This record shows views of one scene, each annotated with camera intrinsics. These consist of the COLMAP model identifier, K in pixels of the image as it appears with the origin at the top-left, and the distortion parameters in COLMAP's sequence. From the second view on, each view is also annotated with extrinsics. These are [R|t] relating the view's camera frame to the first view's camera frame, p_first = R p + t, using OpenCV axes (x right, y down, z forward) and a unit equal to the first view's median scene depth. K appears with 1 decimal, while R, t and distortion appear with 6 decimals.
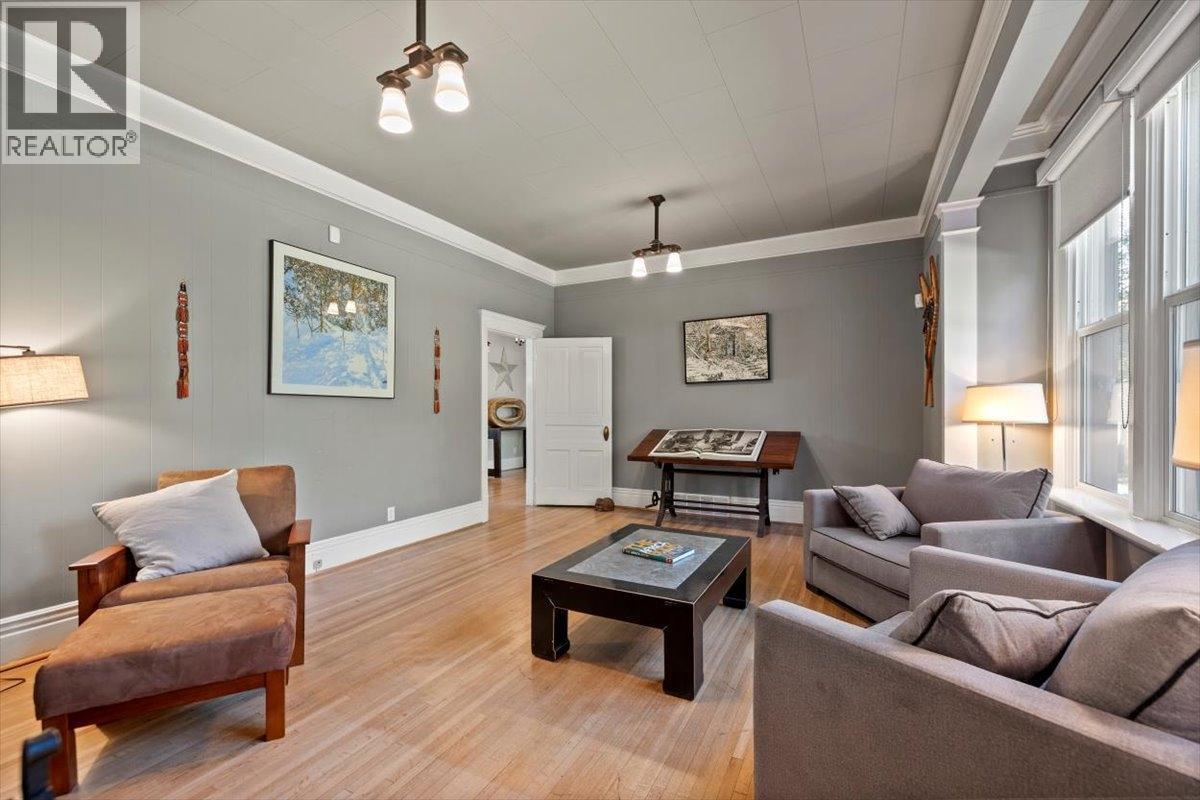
lens RADIAL K [[517.0, 0, 576.7], [0, 517.0, 411.6], [0, 0, 1]] dist [0.001207, 0.000370]
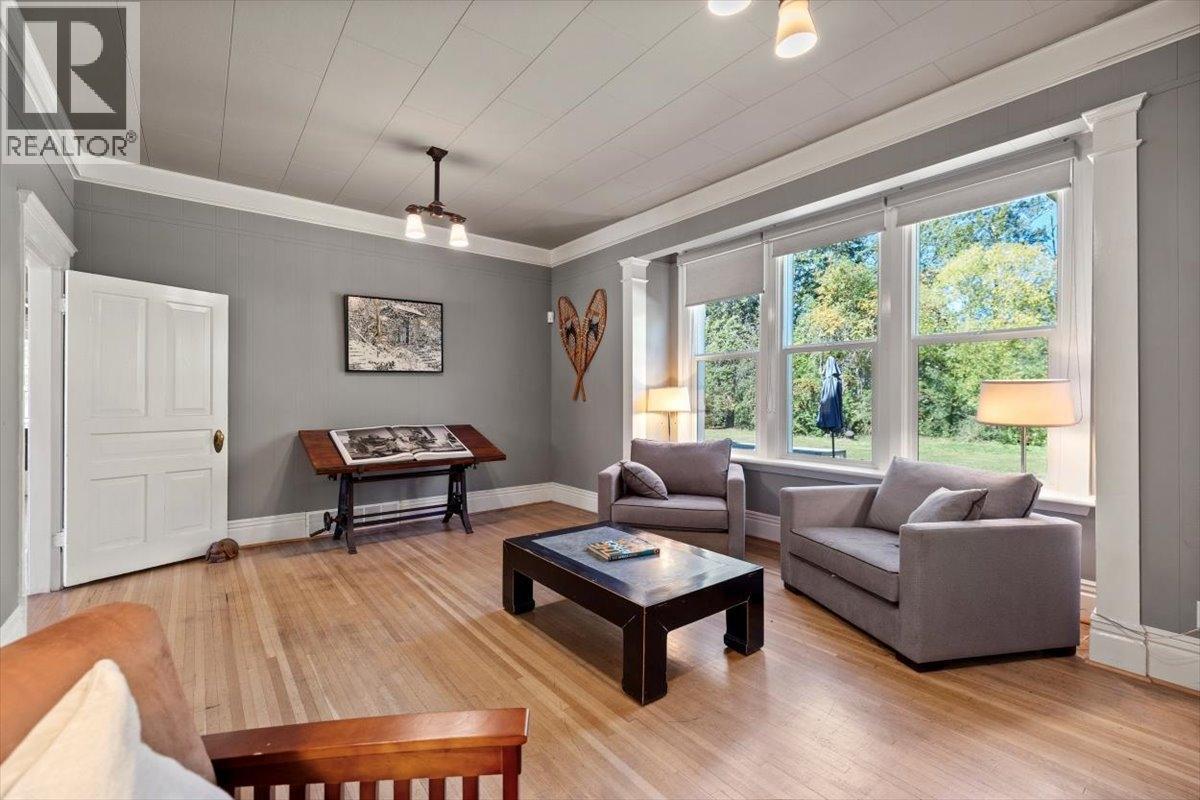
lens RADIAL K [[517.0, 0, 601.6], [0, 517.0, 399.0], [0, 0, 1]] dist [0.001207, 0.000370]
pose [[0.389686, 0.002286, 0.920945, -0.398614], [0.002817, 0.999989, -0.003675, -0.007503], [-0.920943, 0.004026, 0.389676, 0.337615]]
